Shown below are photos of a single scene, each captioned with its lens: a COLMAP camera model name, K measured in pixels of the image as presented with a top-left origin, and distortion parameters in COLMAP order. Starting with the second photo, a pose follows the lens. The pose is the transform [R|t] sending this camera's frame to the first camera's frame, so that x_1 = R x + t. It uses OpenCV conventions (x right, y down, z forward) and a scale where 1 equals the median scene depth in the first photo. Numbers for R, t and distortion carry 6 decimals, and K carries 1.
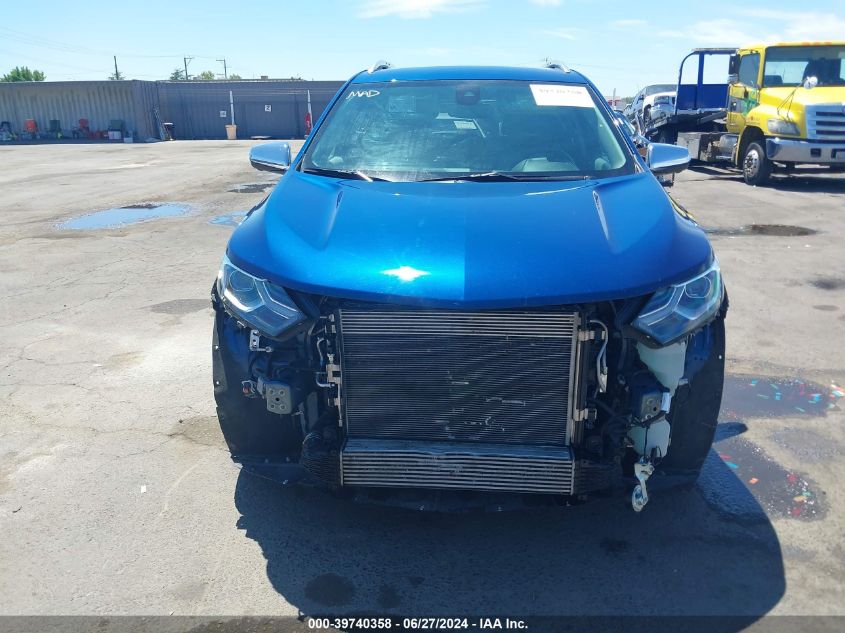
lens RADIAL K [[675.9, 0, 422.5], [0, 675.9, 316.5], [0, 0, 1]] dist [0.005434, -0.011884]
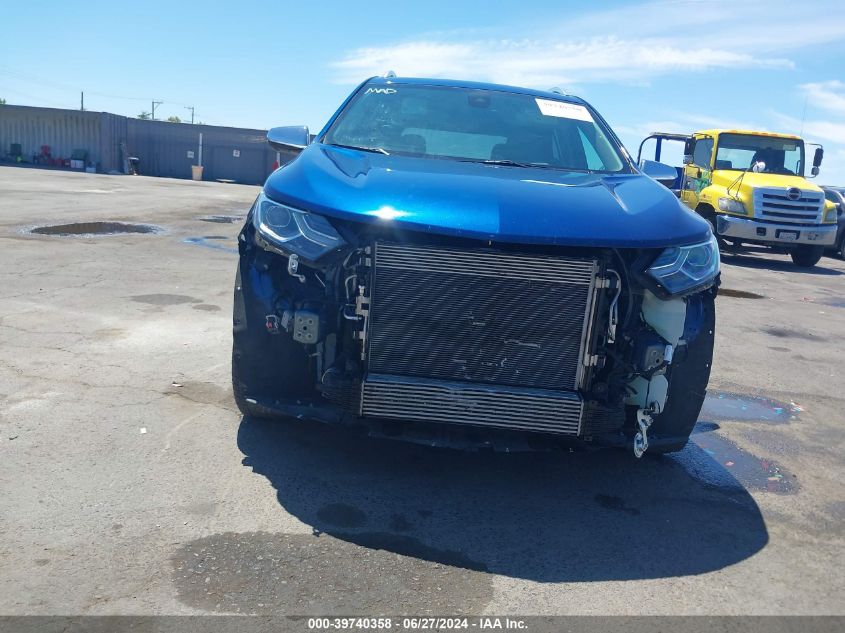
lens RADIAL K [[675.9, 0, 422.5], [0, 675.9, 316.5], [0, 0, 1]] dist [0.005434, -0.011884]
pose [[0.993913, 0.081530, 0.074098, -0.097240], [-0.074087, 0.992406, -0.098190, 0.166335], [-0.081541, 0.092103, 0.992405, -0.042334]]
